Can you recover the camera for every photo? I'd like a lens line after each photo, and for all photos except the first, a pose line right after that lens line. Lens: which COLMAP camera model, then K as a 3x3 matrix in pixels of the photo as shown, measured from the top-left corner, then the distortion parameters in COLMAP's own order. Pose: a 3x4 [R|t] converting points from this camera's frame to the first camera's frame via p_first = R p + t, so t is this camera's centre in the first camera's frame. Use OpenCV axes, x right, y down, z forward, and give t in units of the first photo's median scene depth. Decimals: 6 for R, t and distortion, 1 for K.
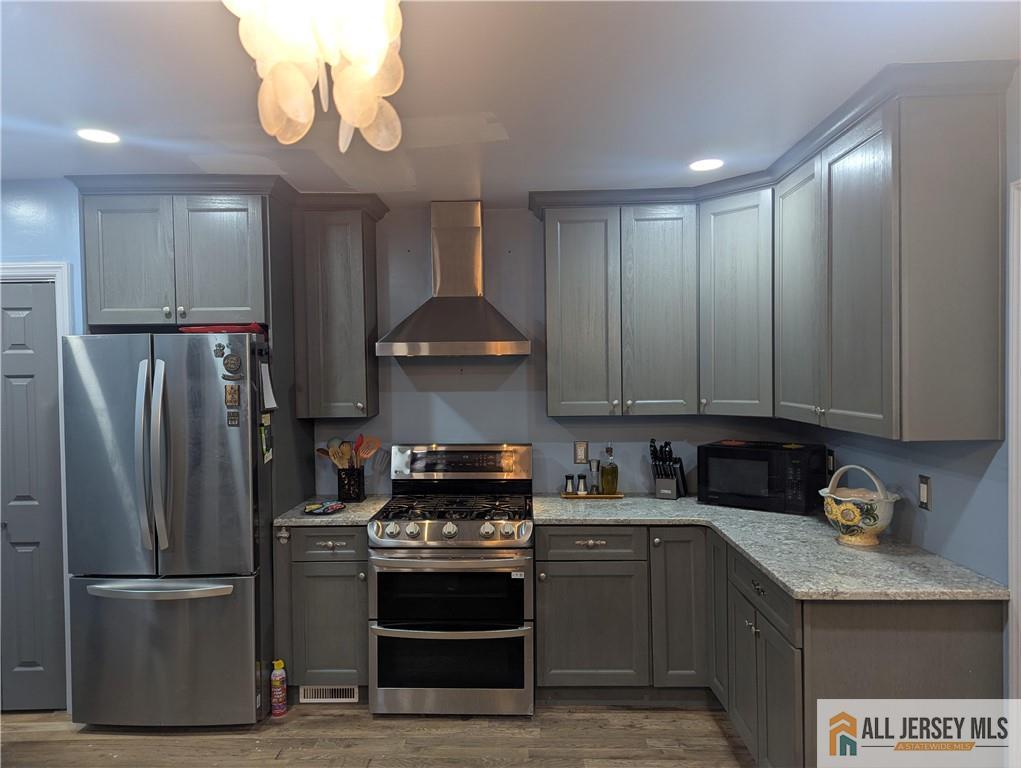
lens RADIAL K [[694.7, 0, 512.8], [0, 694.7, 382.8], [0, 0, 1]] dist [0.011358, 0.001071]
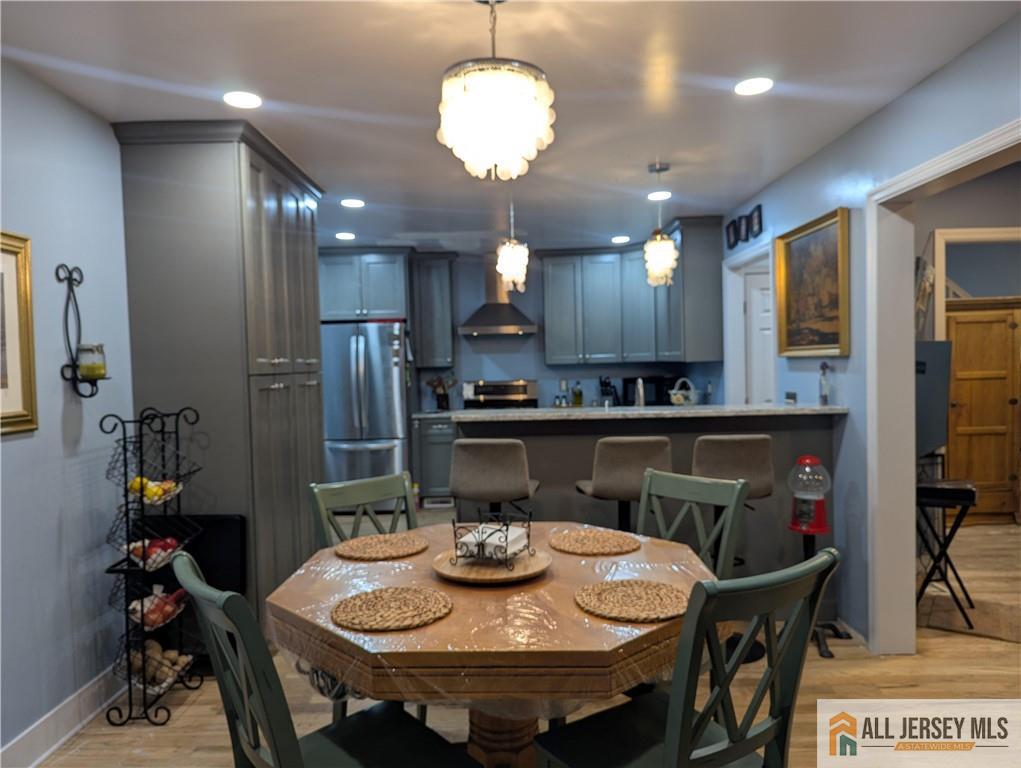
lens RADIAL K [[694.7, 0, 506.9], [0, 694.7, 385.2], [0, 0, 1]] dist [0.011358, 0.001071]
pose [[0.999868, -0.014094, 0.008091, -0.073925], [0.013907, 0.999647, 0.022651, 0.060171], [-0.008407, -0.022536, 0.999711, -0.928662]]
